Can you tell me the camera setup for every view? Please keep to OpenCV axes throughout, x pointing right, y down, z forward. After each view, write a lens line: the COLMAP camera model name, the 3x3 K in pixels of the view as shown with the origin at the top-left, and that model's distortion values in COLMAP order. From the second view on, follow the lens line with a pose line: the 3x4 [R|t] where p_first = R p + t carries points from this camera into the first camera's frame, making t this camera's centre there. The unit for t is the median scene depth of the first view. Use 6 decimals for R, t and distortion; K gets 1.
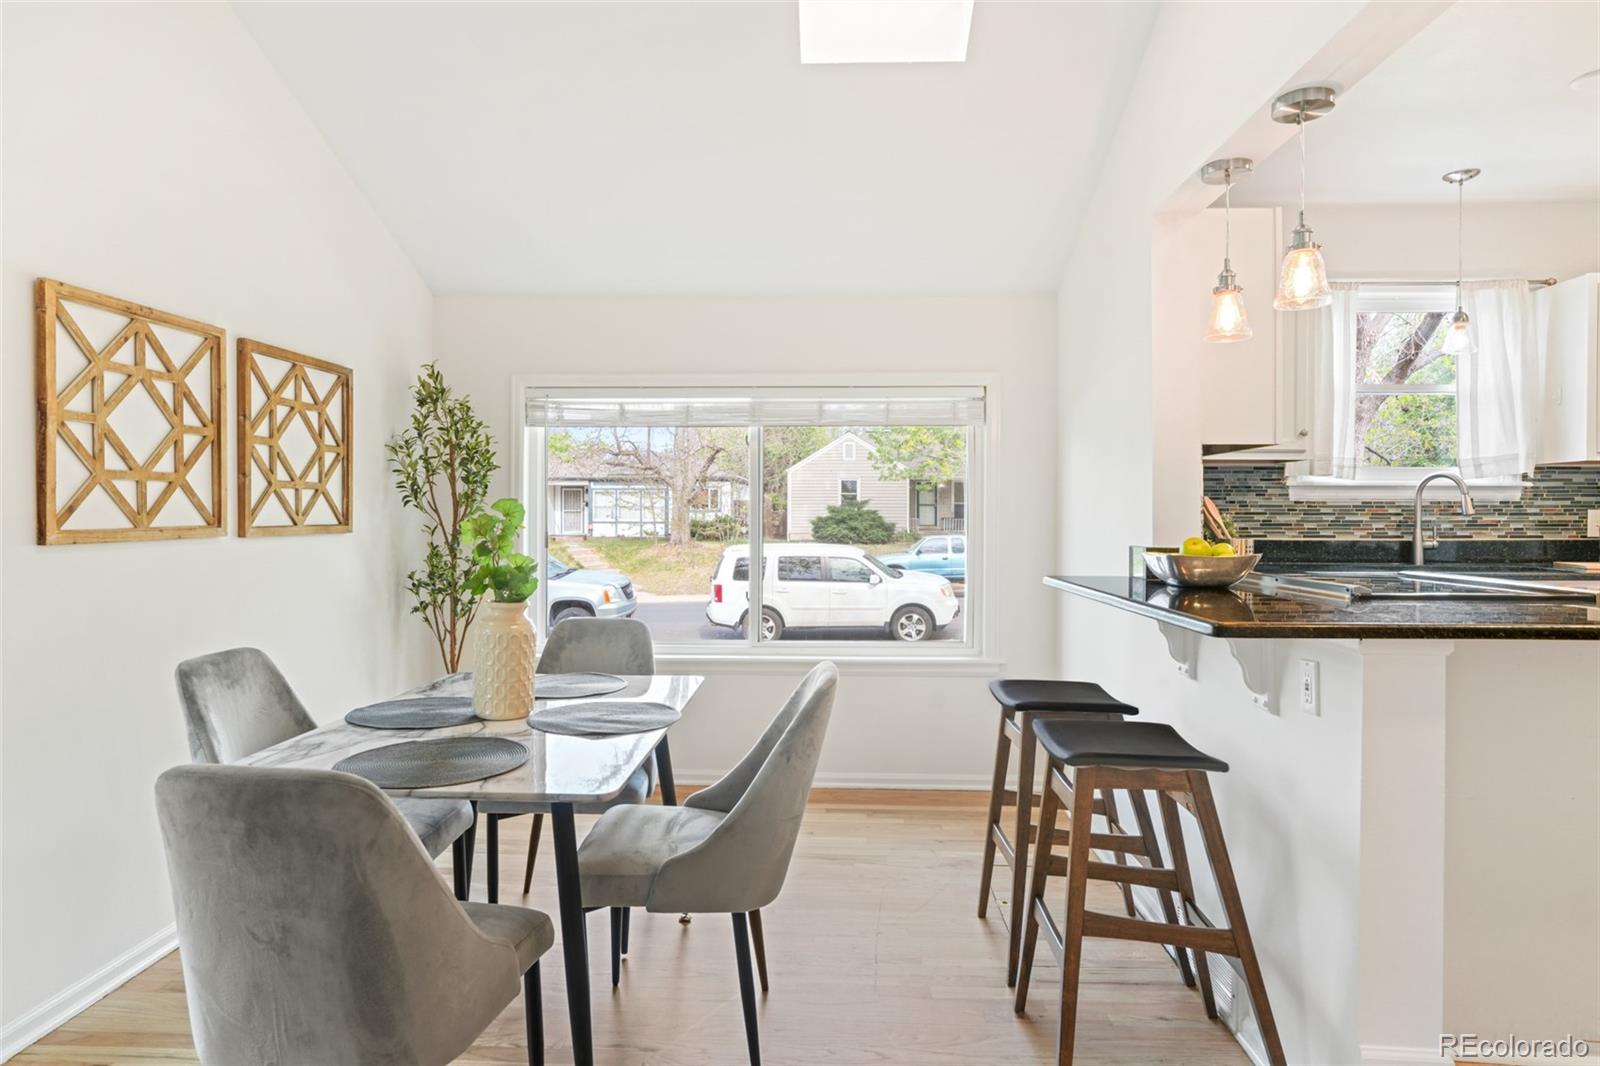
lens RADIAL K [[905.8, 0, 803.6], [0, 905.8, 520.4], [0, 0, 1]] dist [-0.043057, 0.032964]
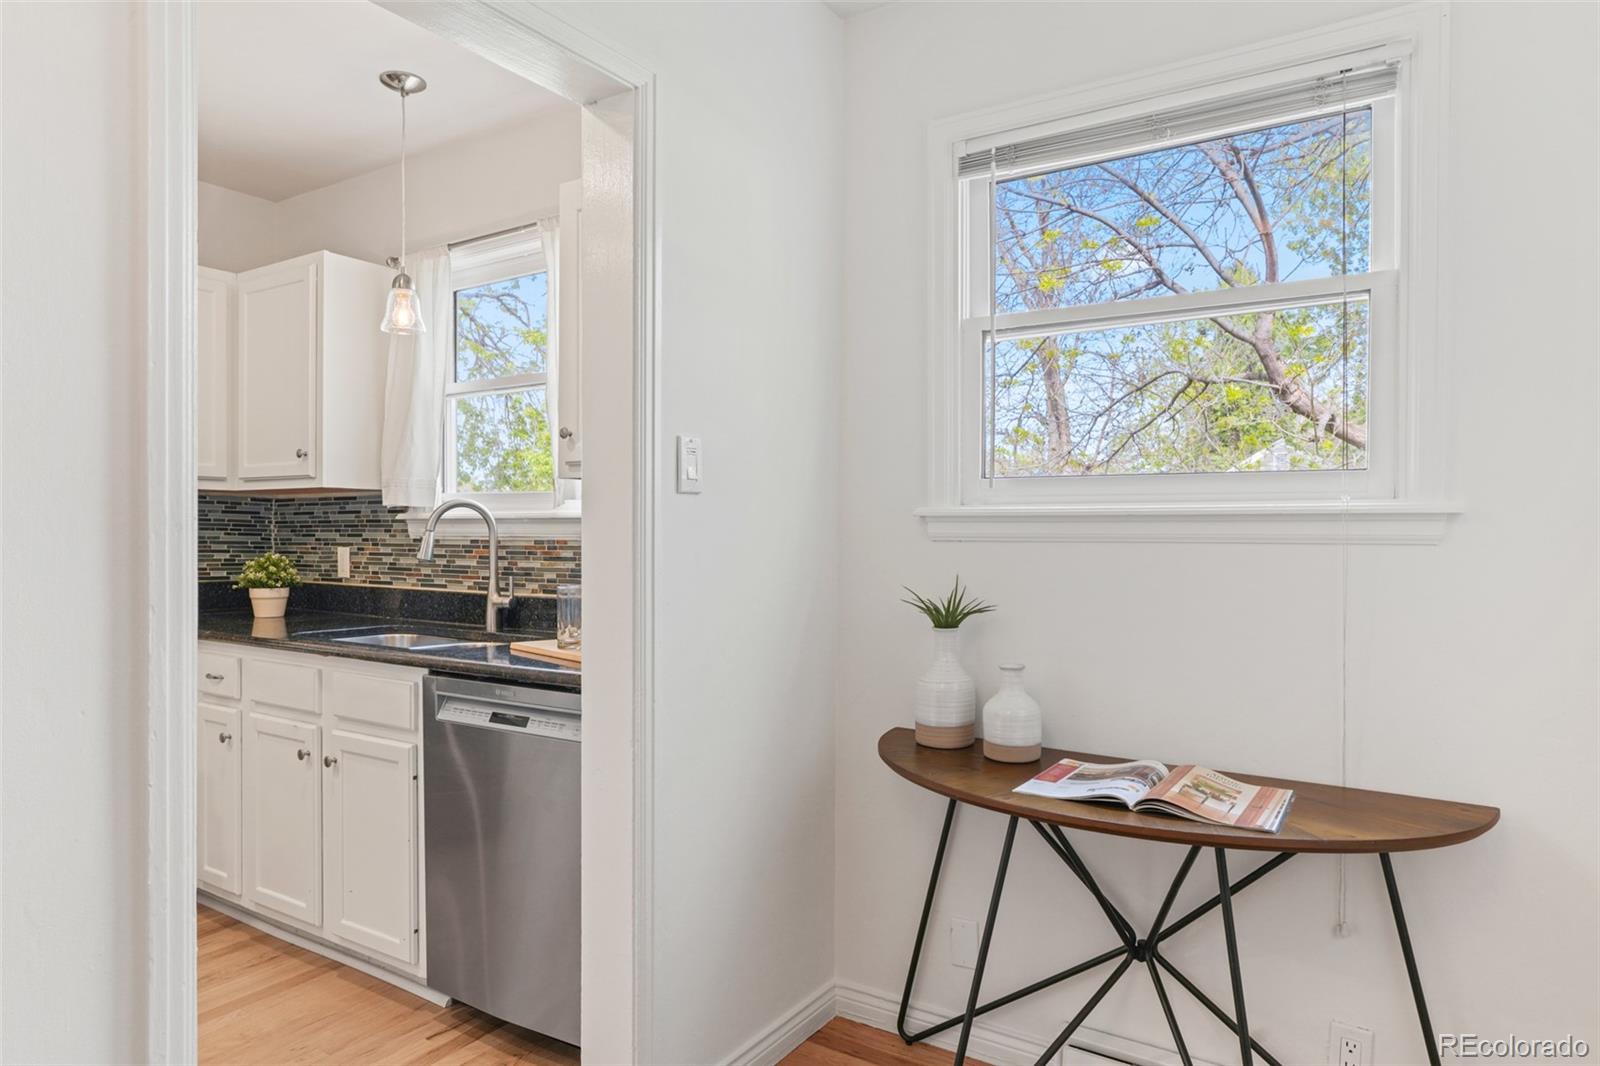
lens RADIAL K [[986.6, 0, 802.7], [0, 986.6, 539.7], [0, 0, 1]] dist [0.003782, 0.000467]
pose [[0.851630, 0.005194, -0.524118, 1.307503], [-0.008068, 0.999962, -0.003199, -0.021243], [0.524082, 0.006953, 0.851640, 0.461065]]
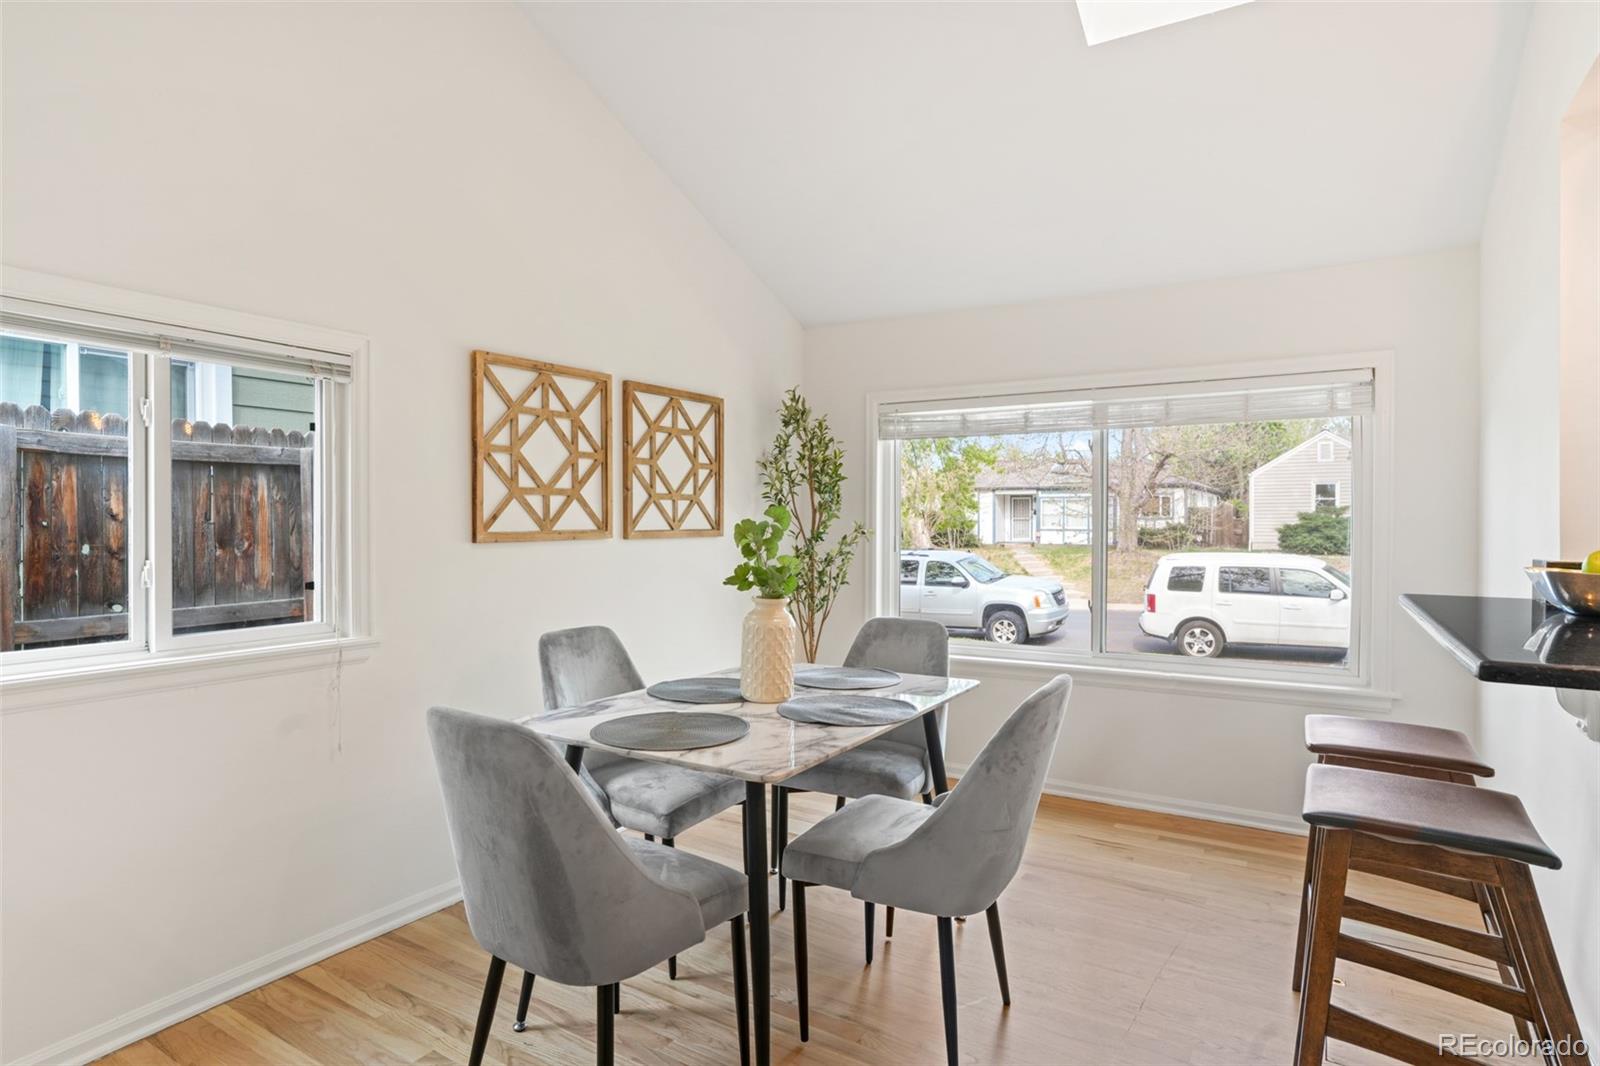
lens RADIAL K [[866.4, 0, 800.0], [0, 866.4, 533.0], [0, 0, 1]] dist [-0.035378, 0.000431]
pose [[0.870538, 0.004435, -0.492082, 0.131936], [-0.001663, 0.999980, 0.006070, 0.001803], [0.492099, -0.004465, 0.870528, 0.046301]]
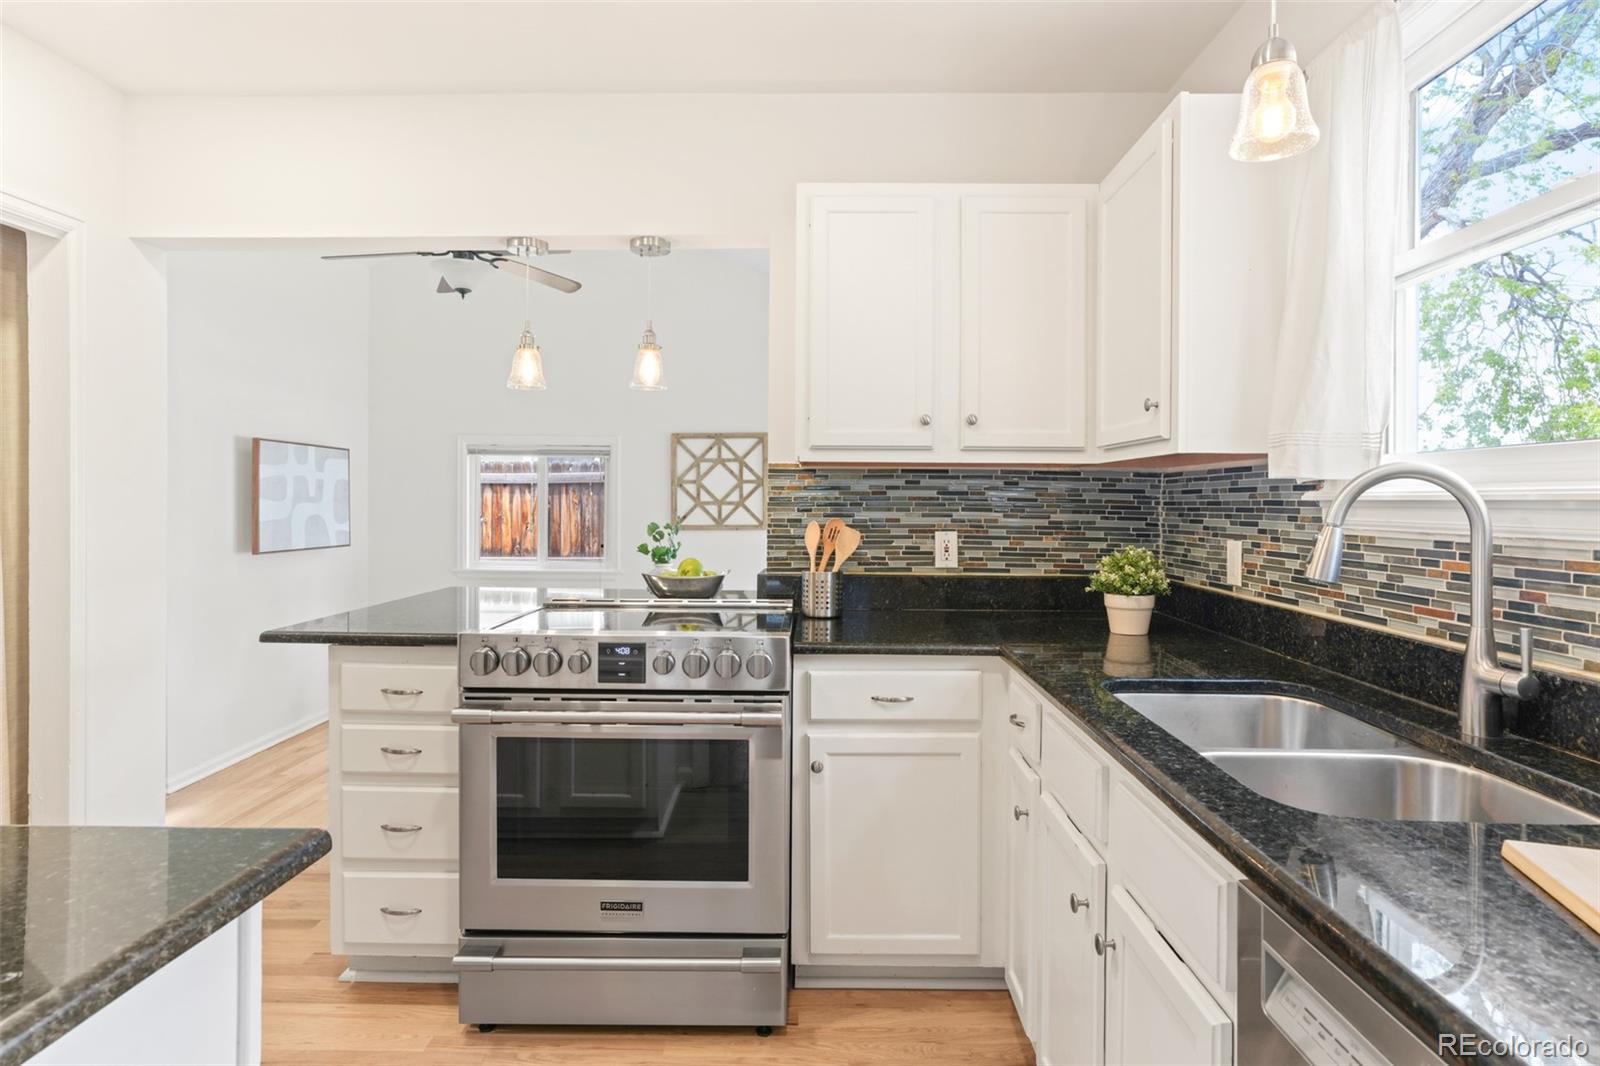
lens RADIAL K [[880.5, 0, 801.1], [0, 880.5, 507.2], [0, 0, 1]] dist [-0.006185, 0.001747]
pose [[0.014085, 0.004744, -0.999890, 1.016147], [-0.016022, 0.999861, 0.004519, -0.033339], [0.999772, 0.015957, 0.014159, 0.737676]]
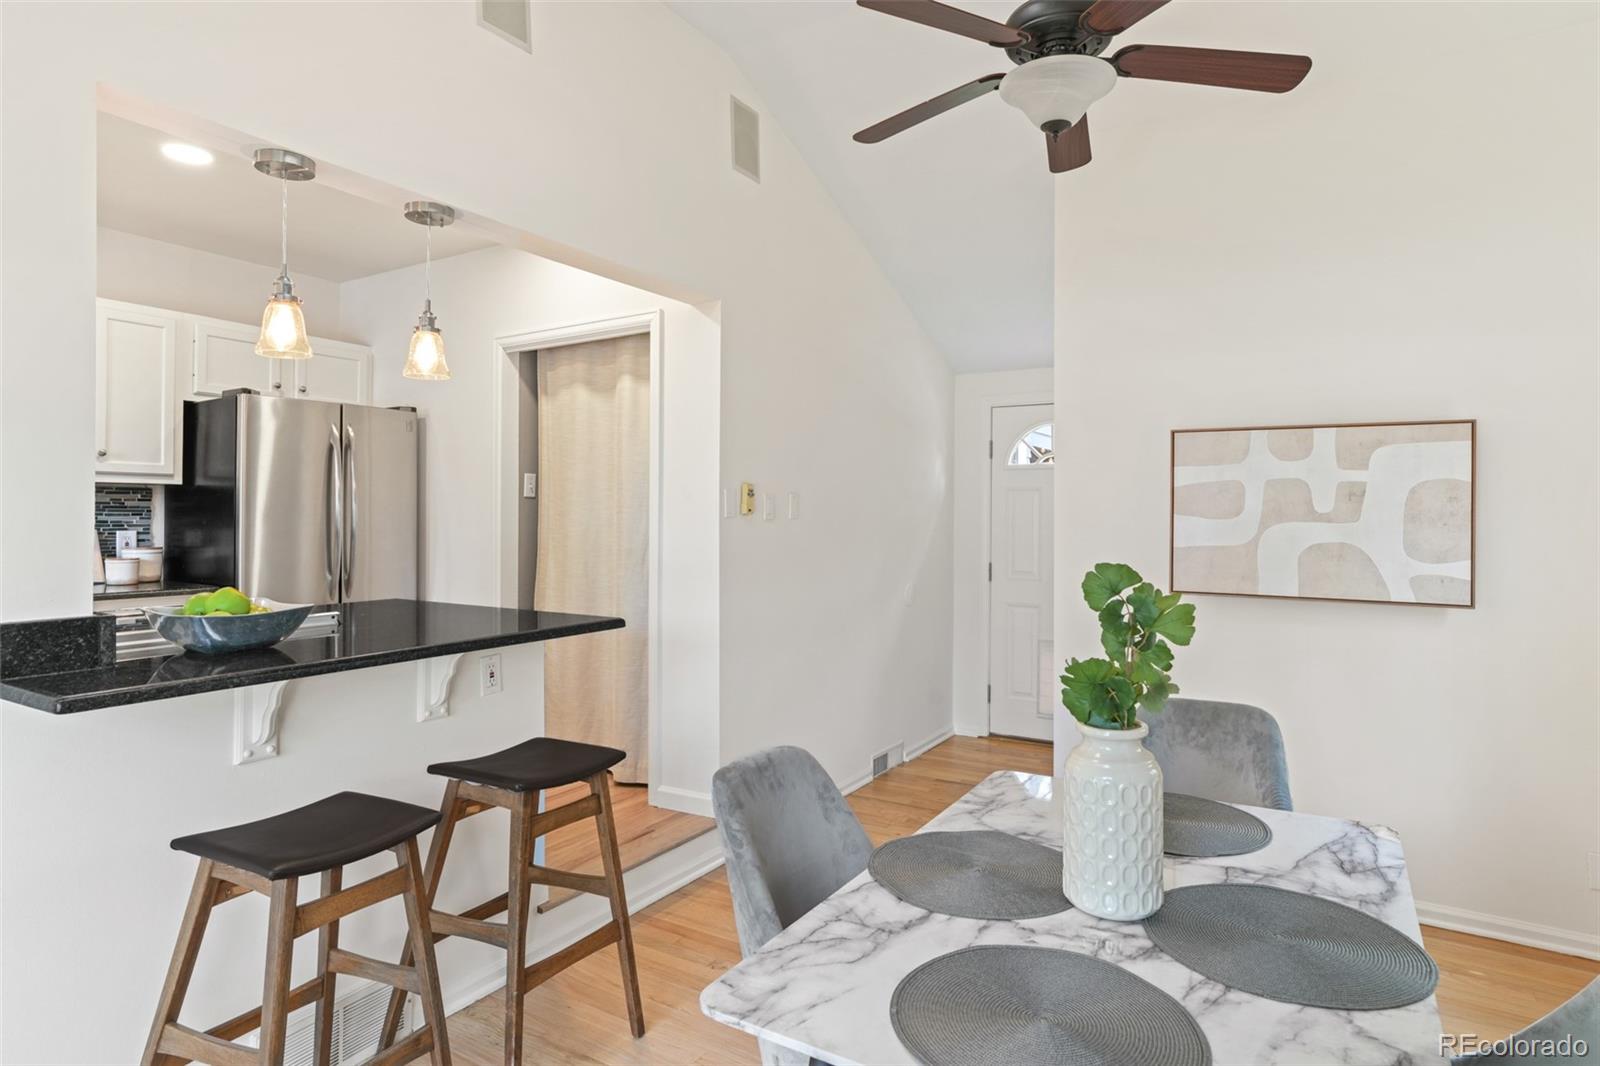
lens RADIAL K [[880.5, 0, 801.1], [0, 880.5, 507.2], [0, 0, 1]] dist [-0.006185, 0.001747]
pose [[-0.871168, -0.004856, 0.490961, -0.244161], [-0.003735, 0.999988, 0.003263, -0.036661], [-0.490971, 0.001009, -0.871176, 0.932953]]
